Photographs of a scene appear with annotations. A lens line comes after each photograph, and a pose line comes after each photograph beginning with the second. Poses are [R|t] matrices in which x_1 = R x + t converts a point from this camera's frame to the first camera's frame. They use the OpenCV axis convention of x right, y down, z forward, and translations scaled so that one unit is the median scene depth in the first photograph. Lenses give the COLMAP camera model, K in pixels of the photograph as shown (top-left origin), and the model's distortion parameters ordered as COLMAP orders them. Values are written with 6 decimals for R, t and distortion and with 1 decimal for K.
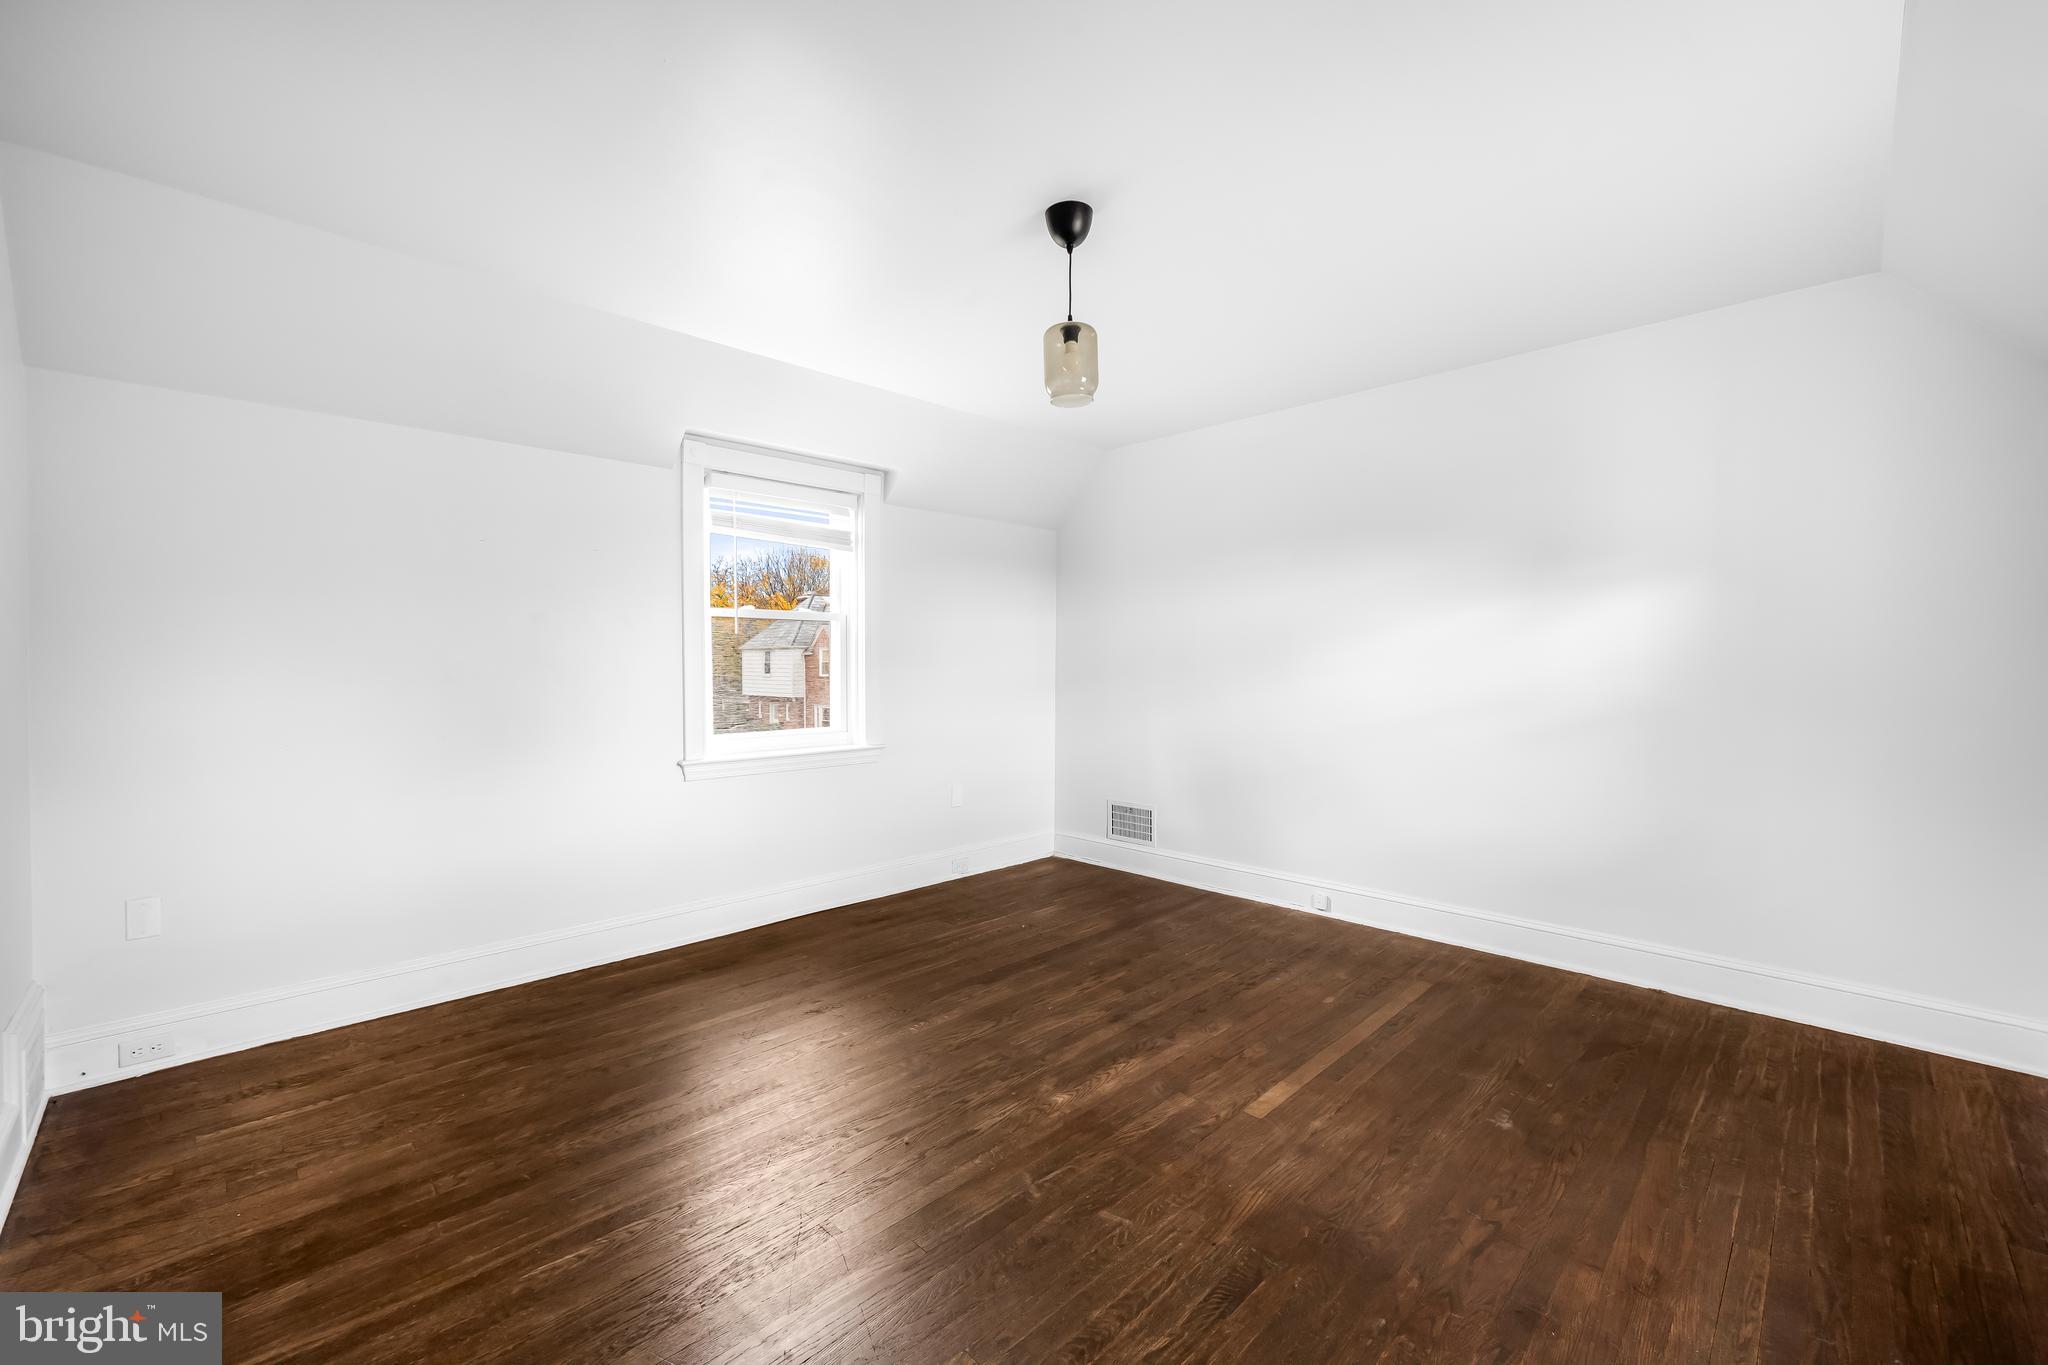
lens RADIAL K [[826.2, 0, 1014.6], [0, 826.2, 662.1], [0, 0, 1]] dist [-0.001944, 0.000158]
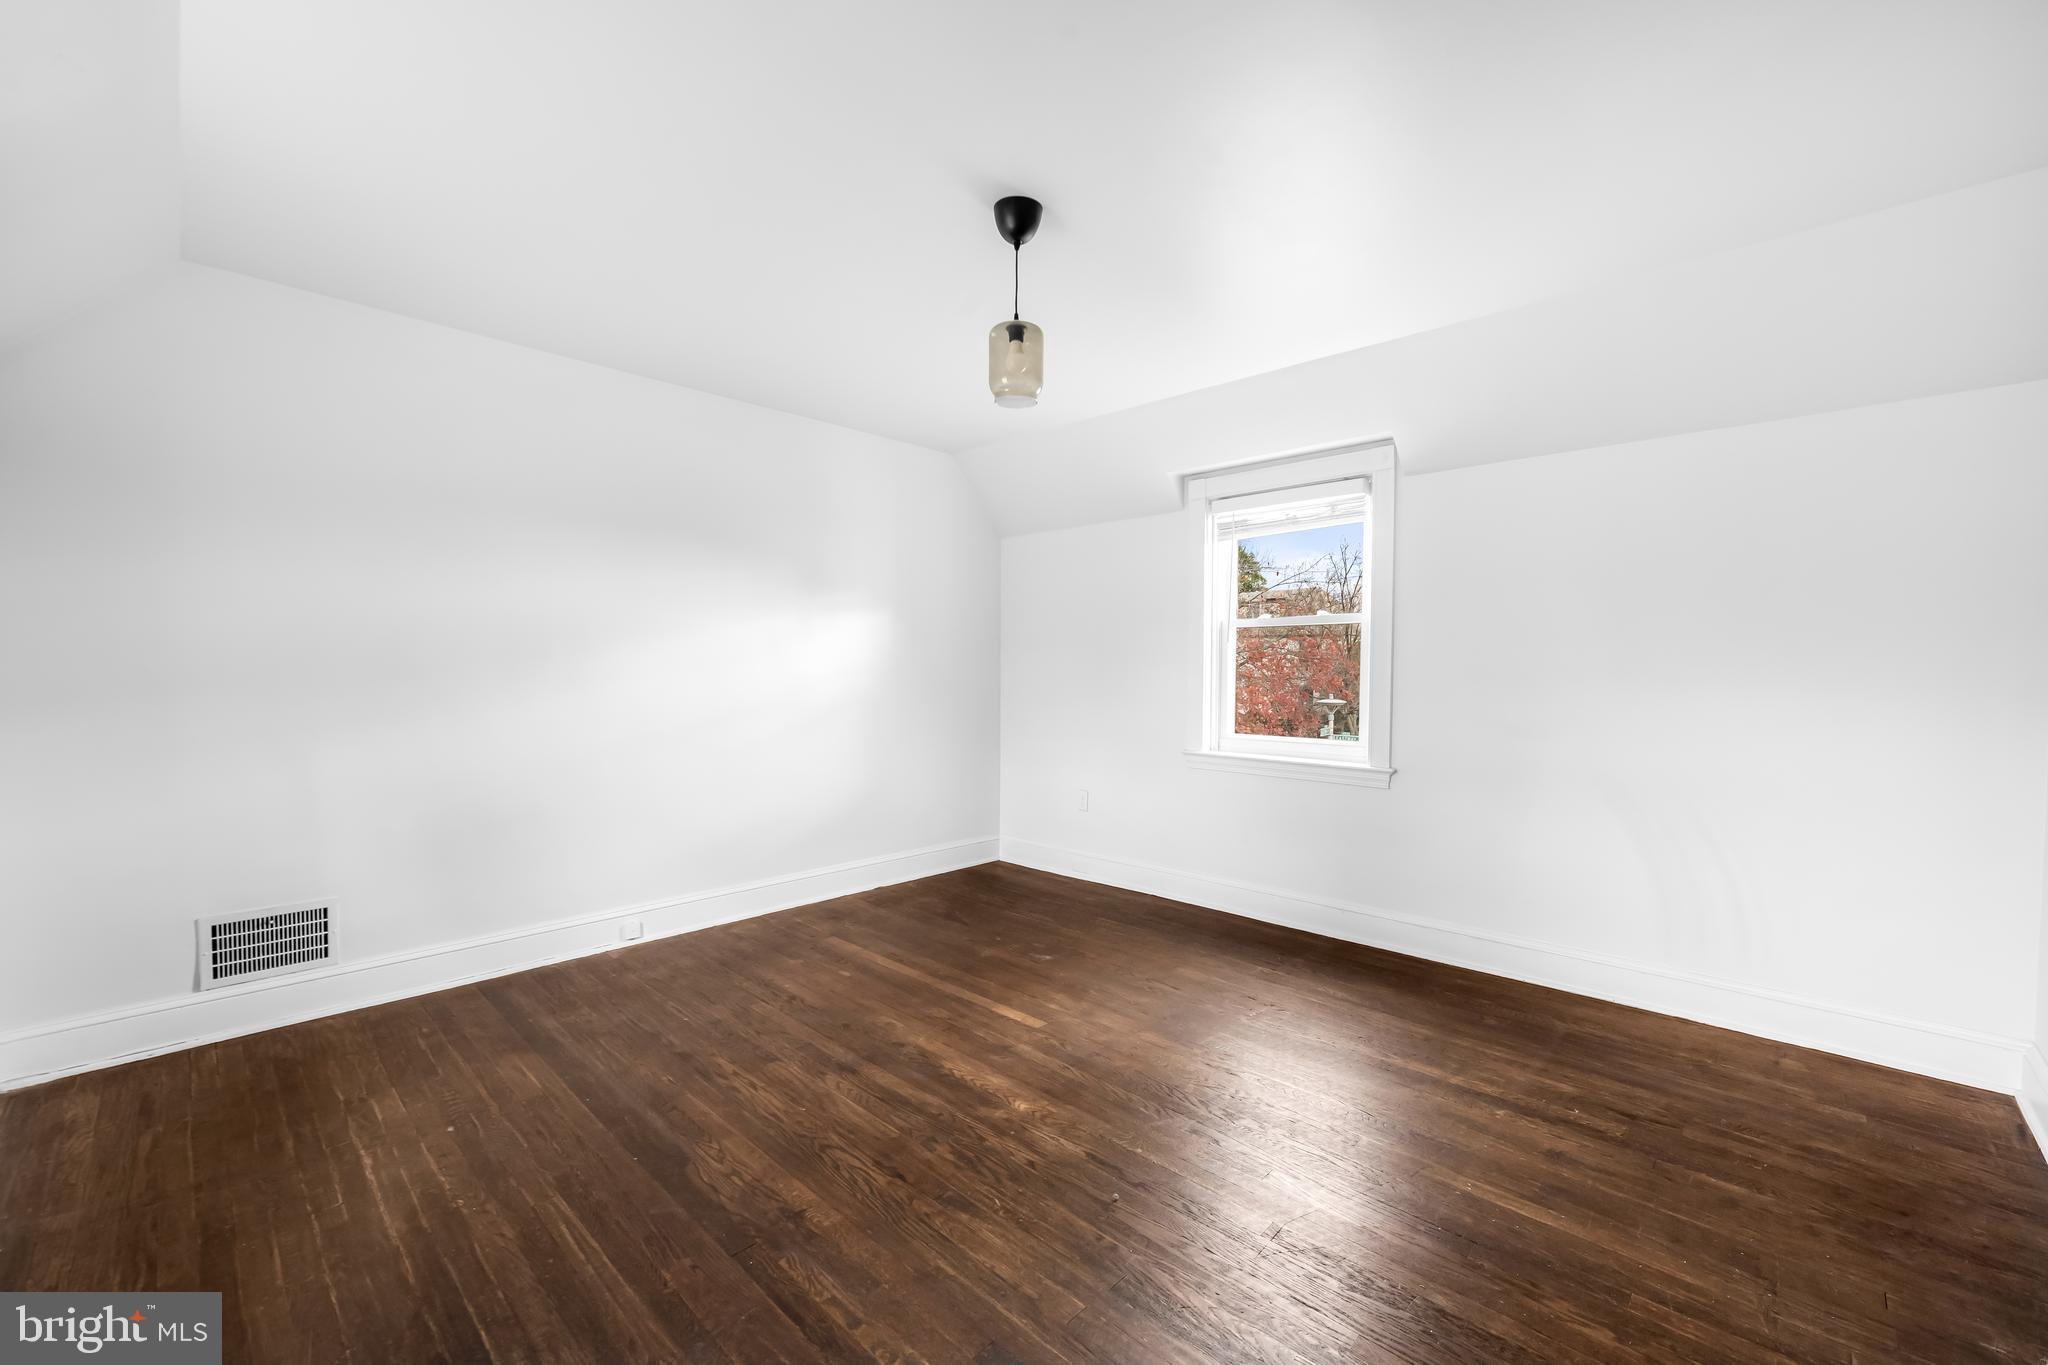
lens RADIAL K [[829.7, 0, 1027.1], [0, 829.7, 654.0], [0, 0, 1]] dist [-0.004861, 0.000138]
pose [[-0.035567, 0.015677, 0.999244, -0.849545], [-0.003945, 0.999867, -0.015827, 0.001499], [-0.999359, -0.004505, -0.035501, 0.924553]]
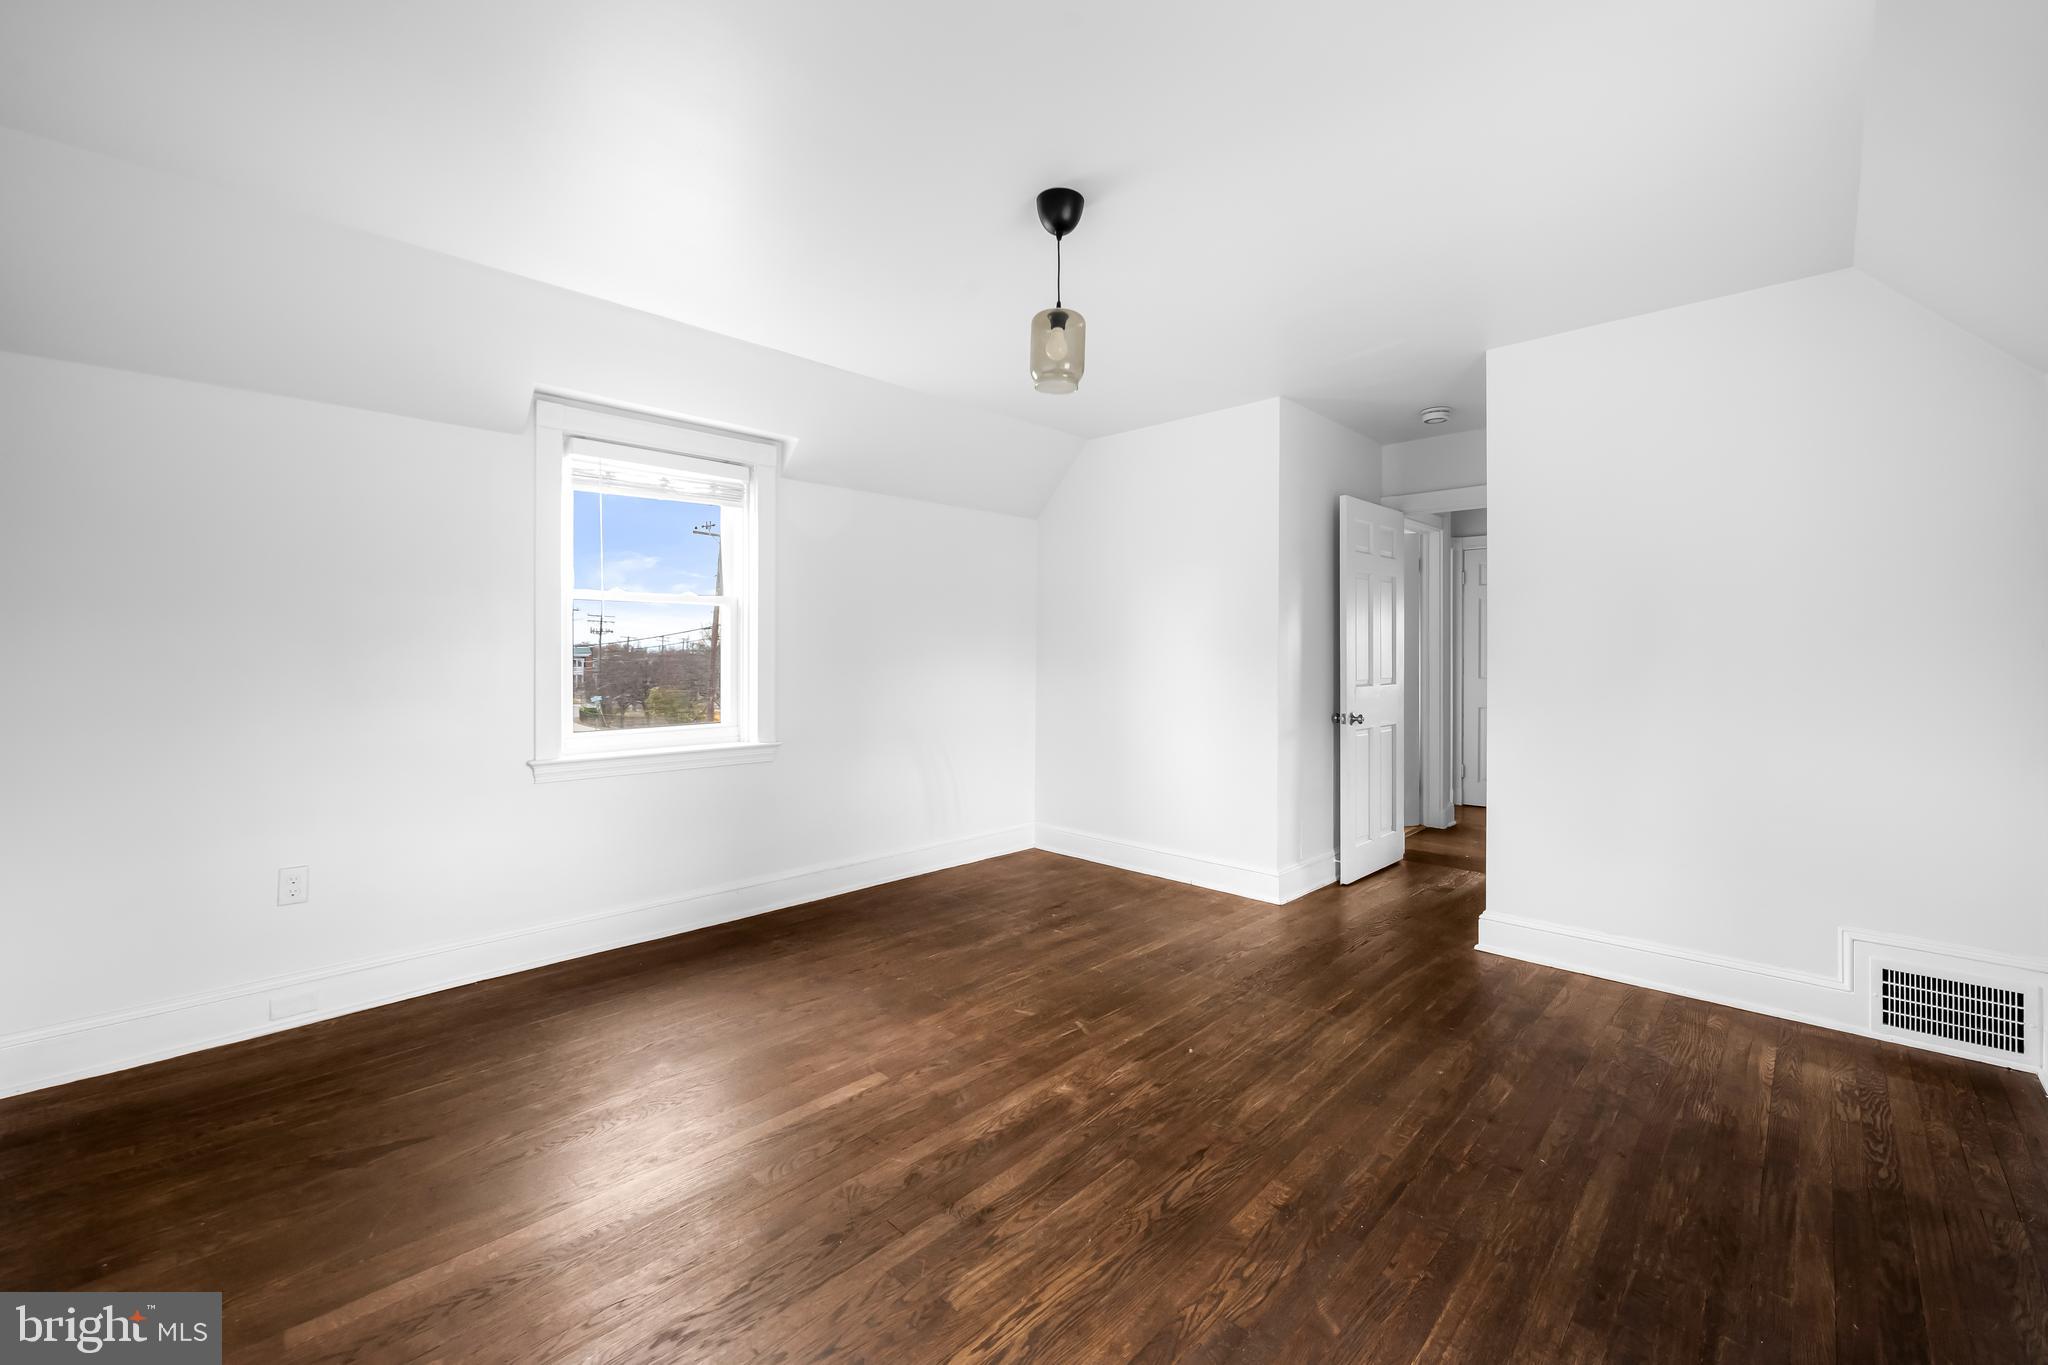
lens RADIAL K [[829.7, 0, 1027.1], [0, 829.7, 654.0], [0, 0, 1]] dist [-0.004861, 0.000138]
pose [[-0.999392, -0.004210, -0.034610, 0.122820], [-0.004341, 0.999984, 0.003733, 0.000613], [0.034594, 0.003881, -0.999394, 1.788544]]
